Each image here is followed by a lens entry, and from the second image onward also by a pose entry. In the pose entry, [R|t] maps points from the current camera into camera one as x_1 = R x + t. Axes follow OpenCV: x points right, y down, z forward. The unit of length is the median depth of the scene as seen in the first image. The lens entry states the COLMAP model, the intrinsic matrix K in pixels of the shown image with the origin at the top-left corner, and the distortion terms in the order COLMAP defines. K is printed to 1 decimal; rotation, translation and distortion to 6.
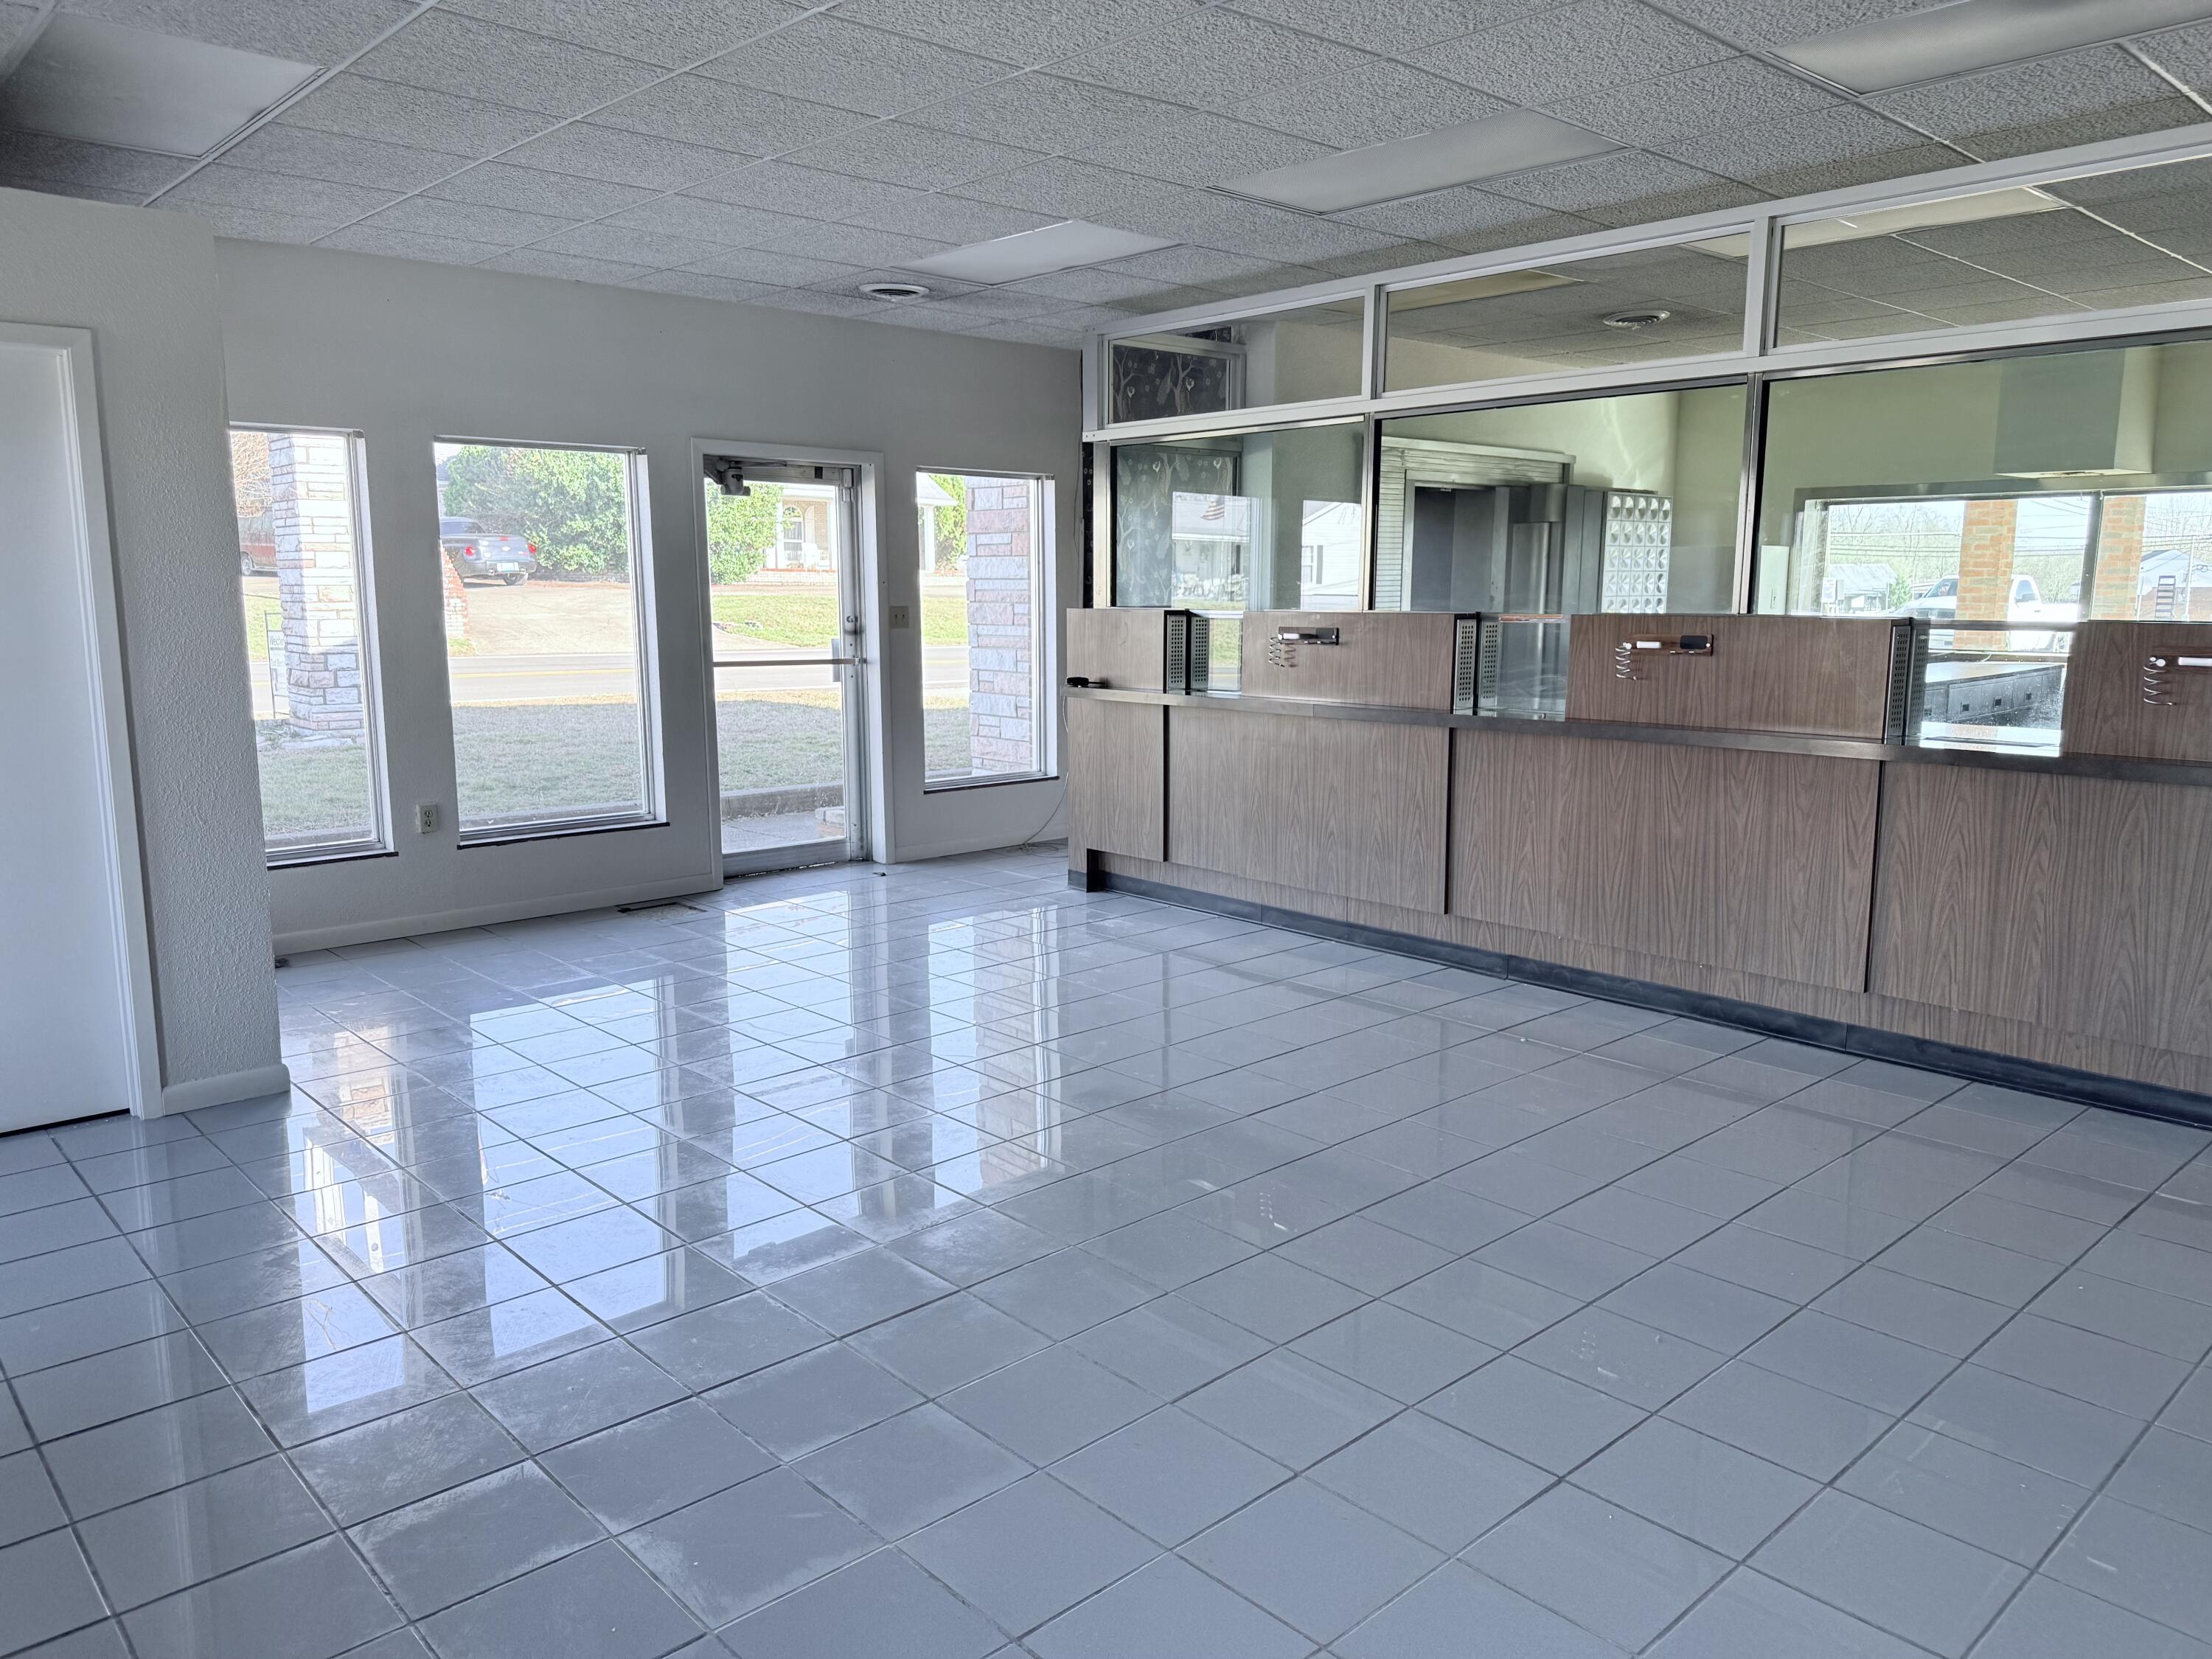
lens RADIAL K [[1560.2, 0, 1106.0], [0, 1560.2, 829.5], [0, 0, 1]] dist [0.038265, 0.000342]
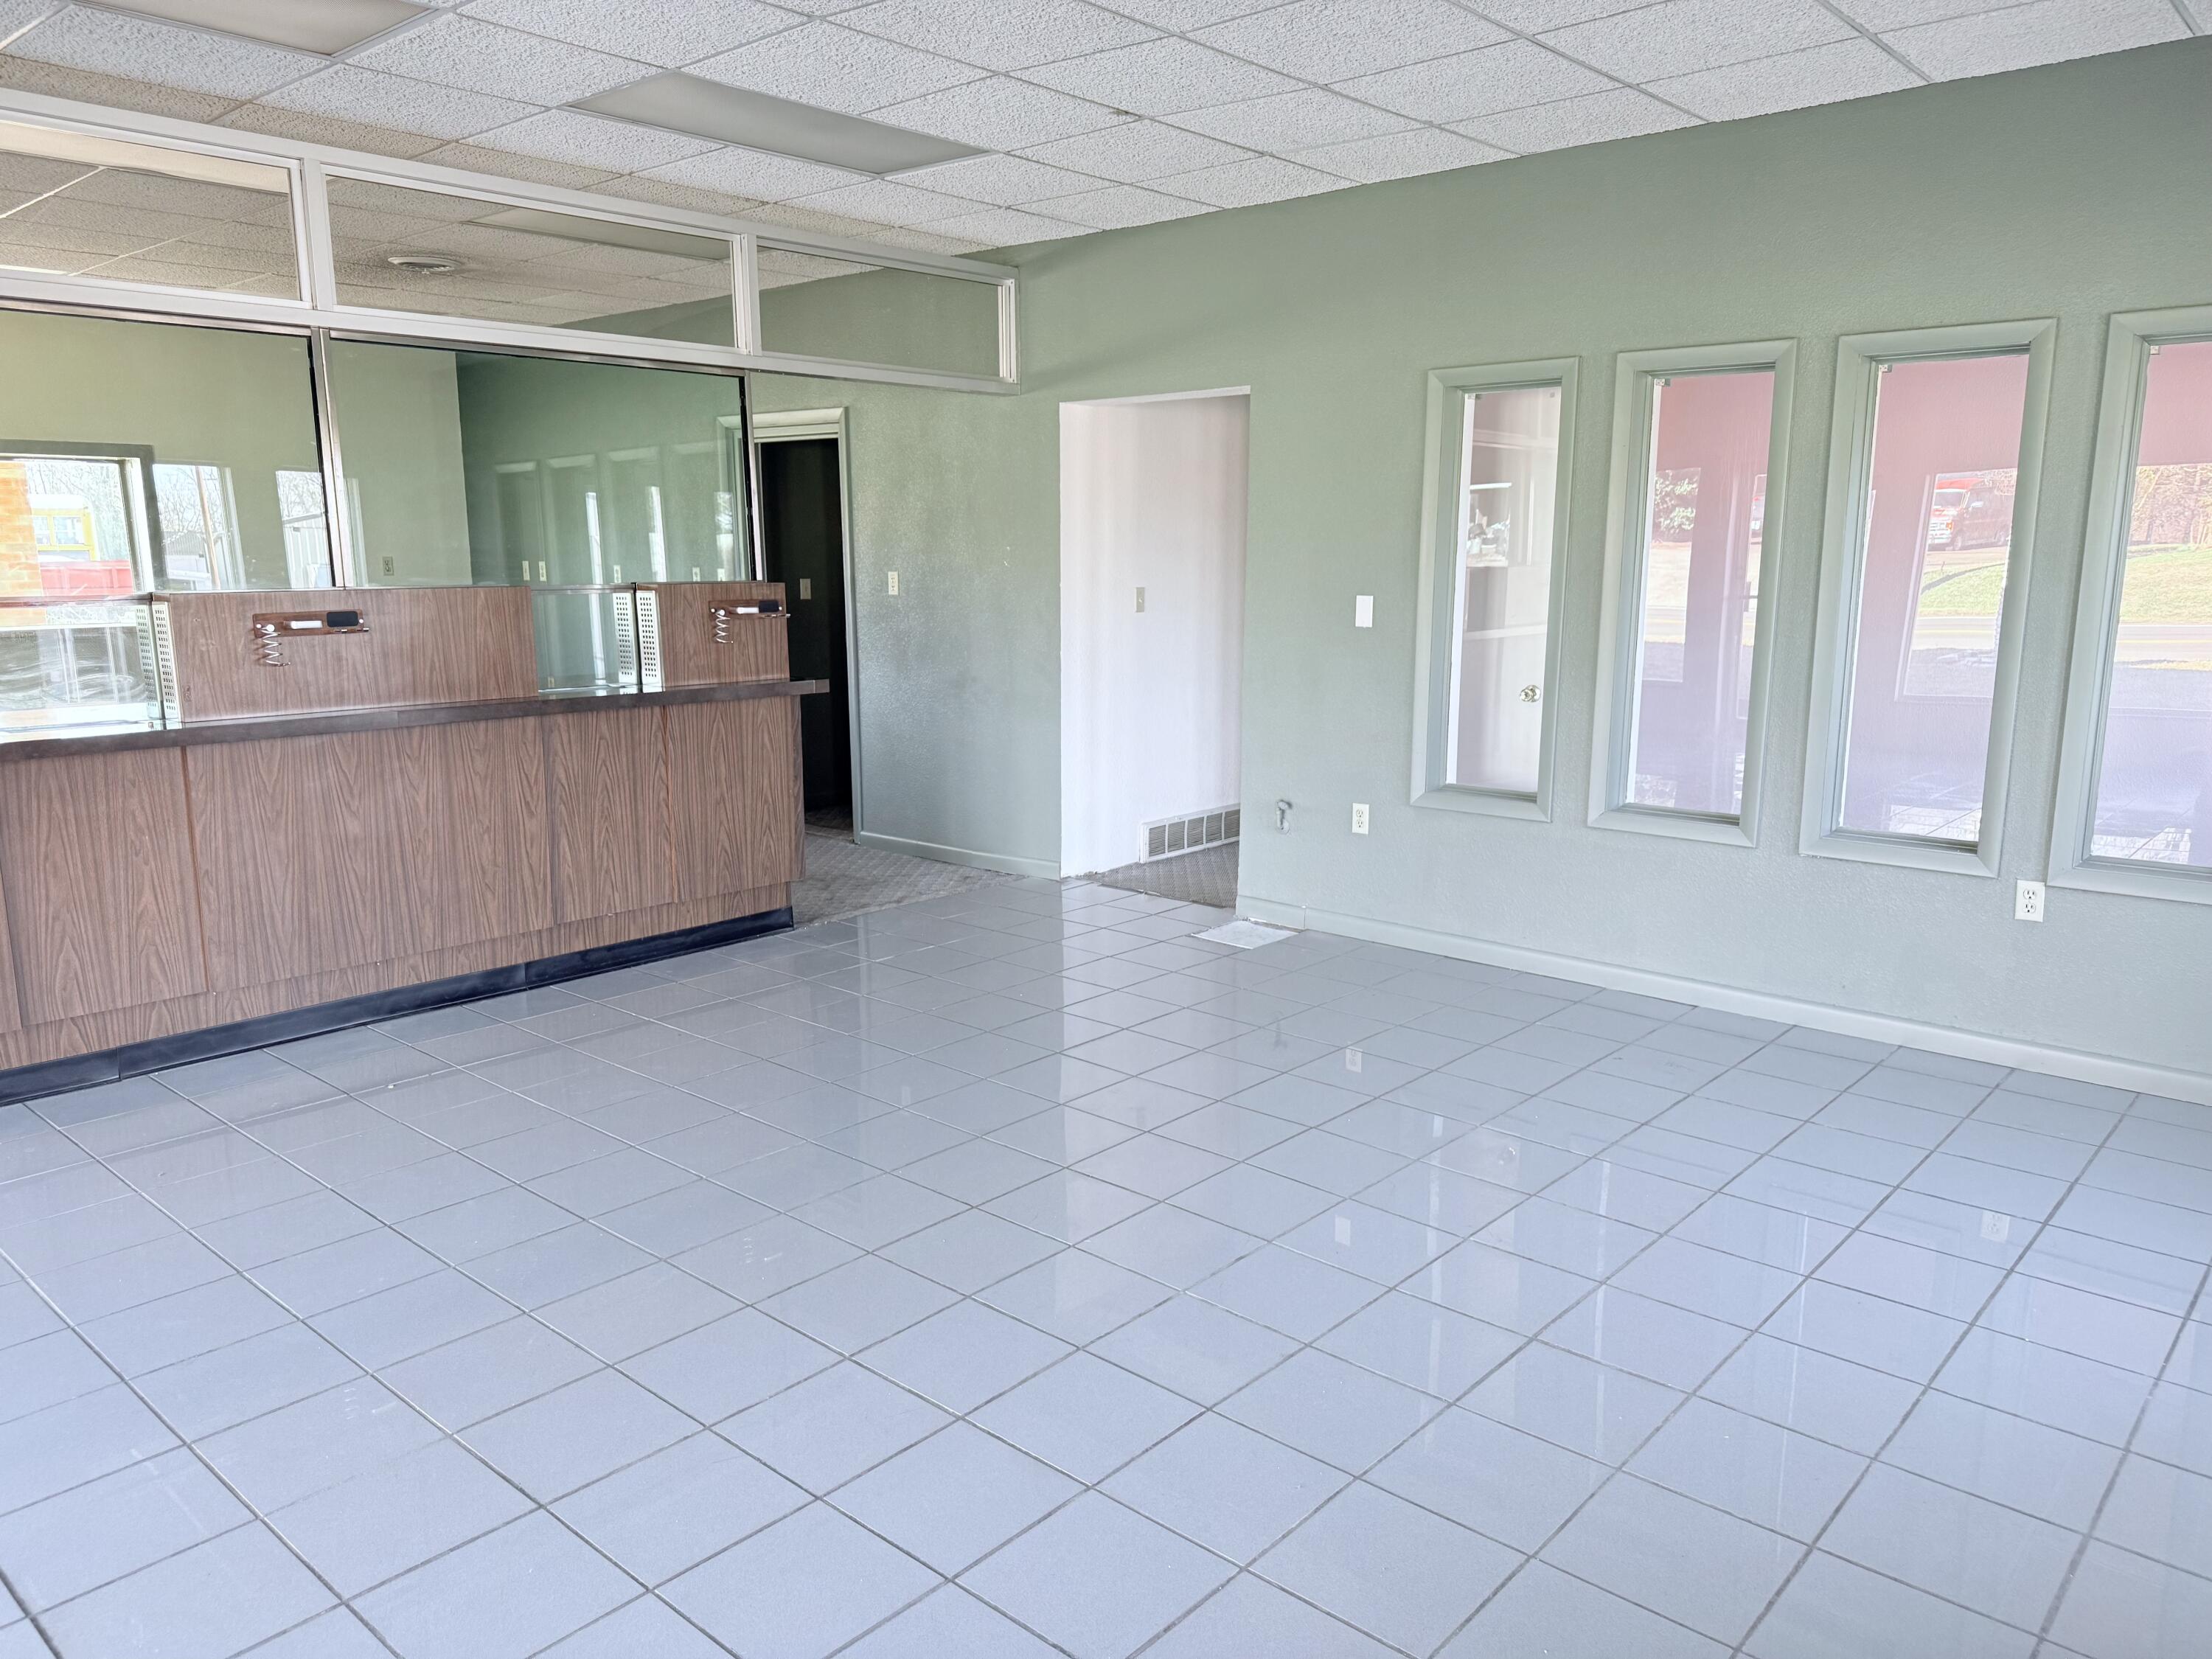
lens RADIAL K [[1560.2, 0, 1106.0], [0, 1560.2, 829.5], [0, 0, 1]] dist [0.038265, 0.000342]
pose [[-0.091235, -0.175080, 0.980318, -0.609686], [0.162401, 0.968629, 0.188107, -0.103977], [-0.982498, 0.176367, -0.059940, 0.657581]]
